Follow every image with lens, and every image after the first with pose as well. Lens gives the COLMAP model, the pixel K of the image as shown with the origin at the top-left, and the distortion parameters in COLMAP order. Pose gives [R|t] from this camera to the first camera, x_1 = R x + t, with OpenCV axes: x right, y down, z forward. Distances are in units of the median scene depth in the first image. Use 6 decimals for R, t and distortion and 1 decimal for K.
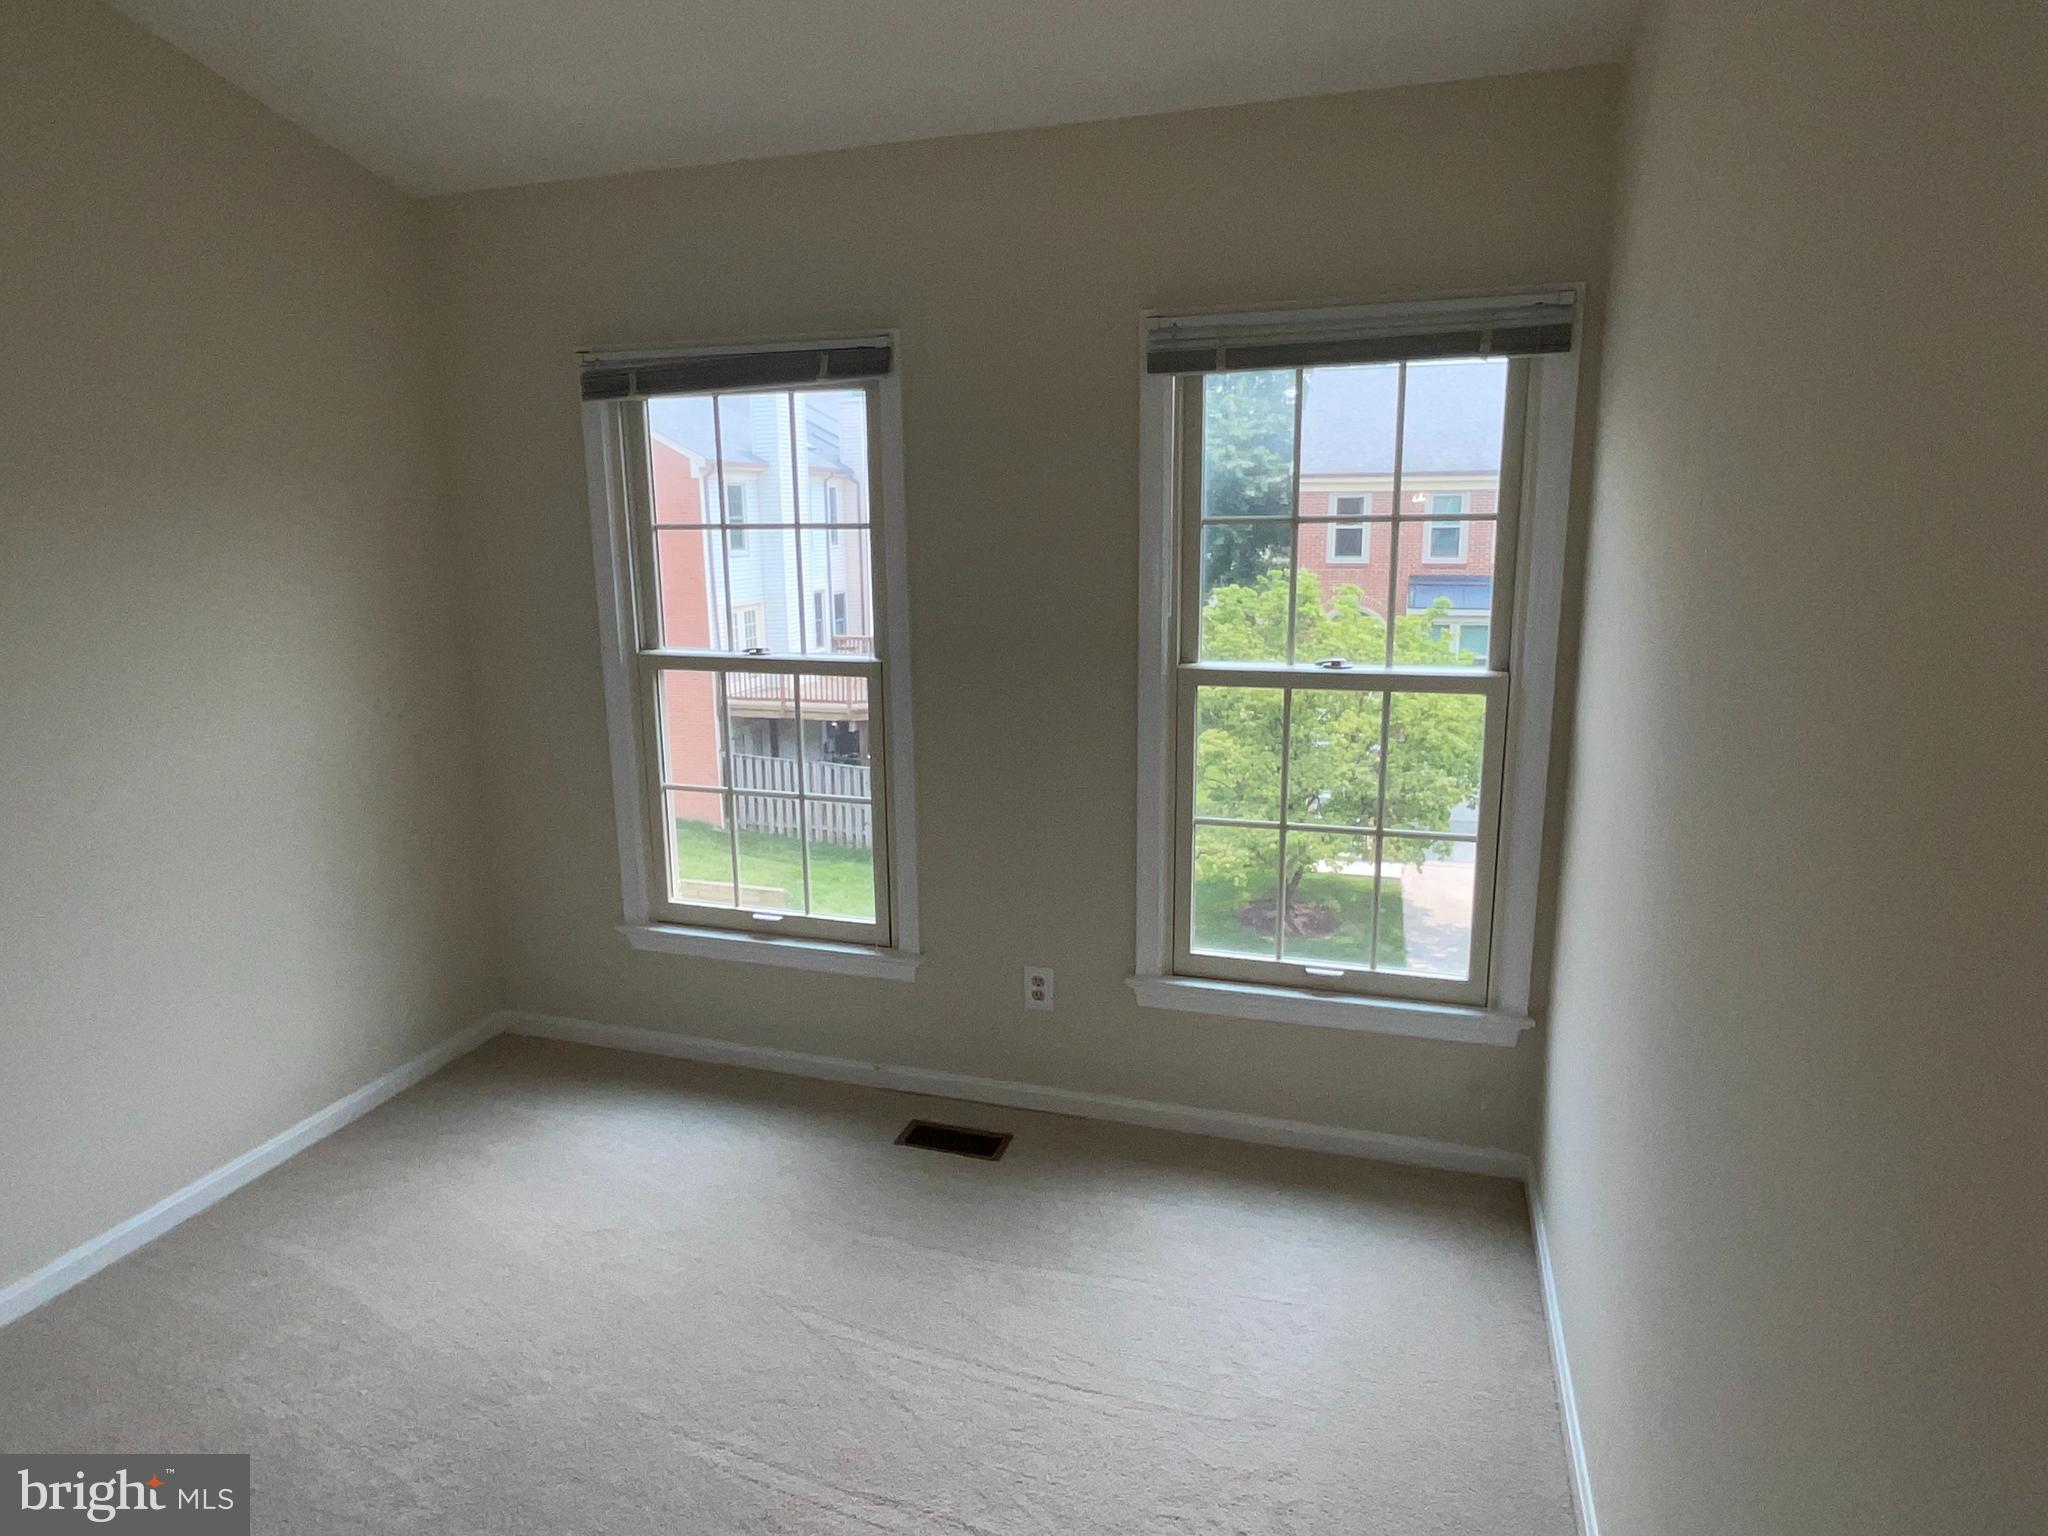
lens RADIAL K [[1214.5, 0, 1016.7], [0, 1214.5, 764.7], [0, 0, 1]] dist [-0.006377, -0.001938]
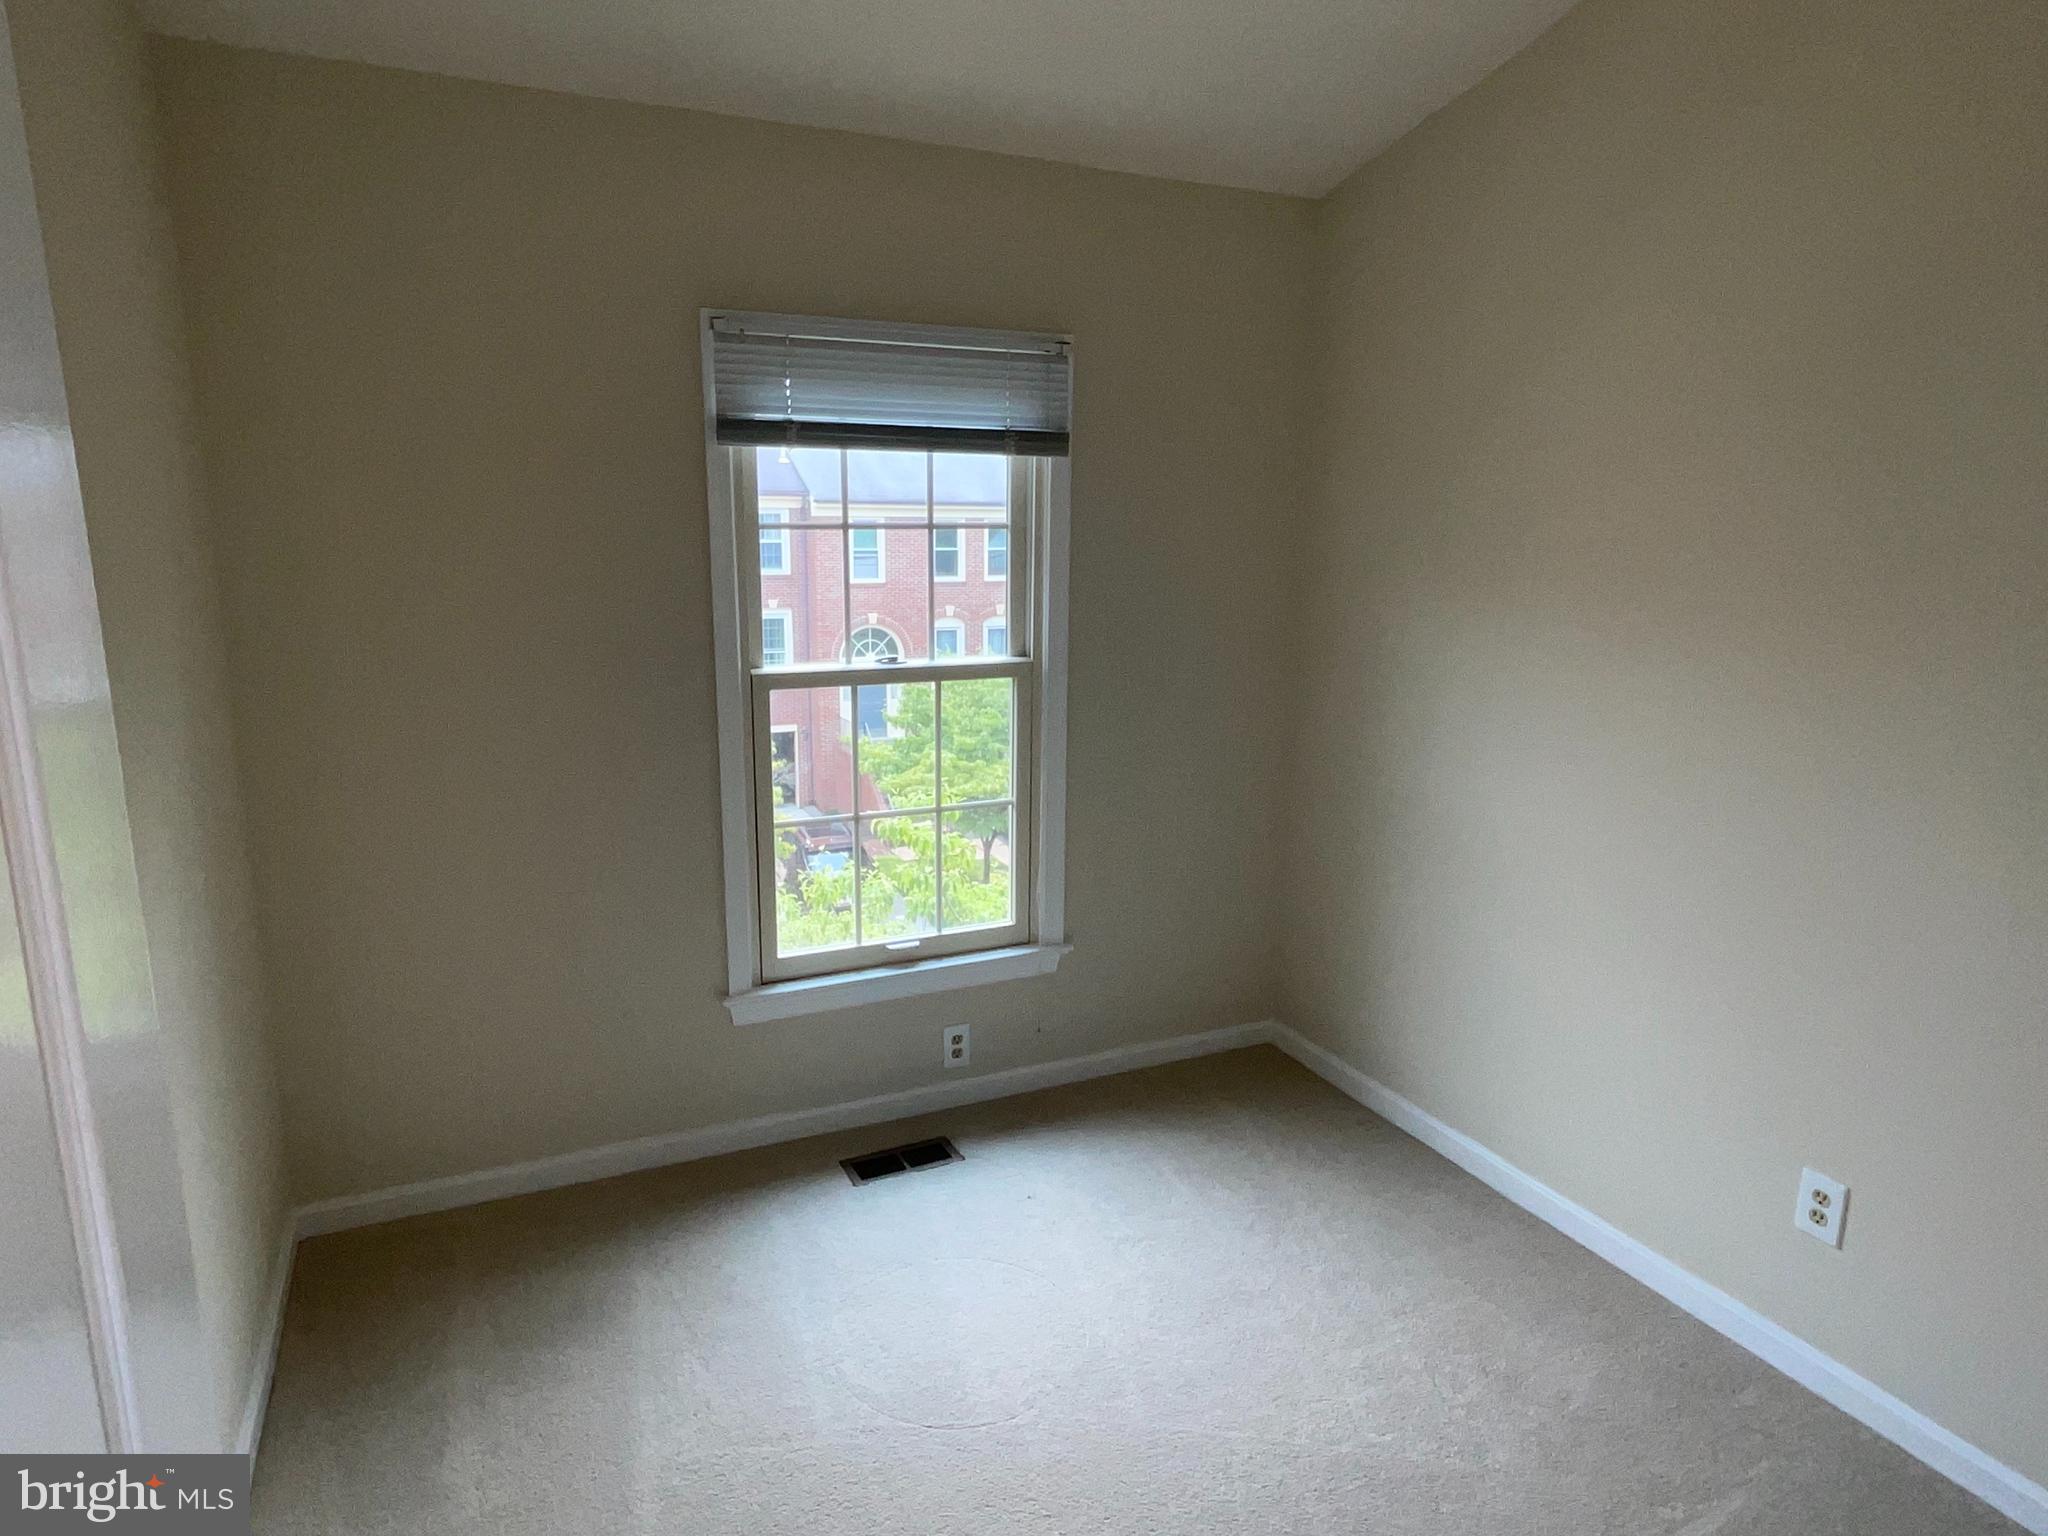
lens RADIAL K [[1214.5, 0, 1016.7], [0, 1214.5, 764.7], [0, 0, 1]] dist [-0.006377, -0.001938]
pose [[0.742300, -0.119426, 0.659339, -0.382852], [0.124629, 0.991426, 0.039267, -0.019364], [-0.658375, 0.053025, 0.750820, 0.121479]]
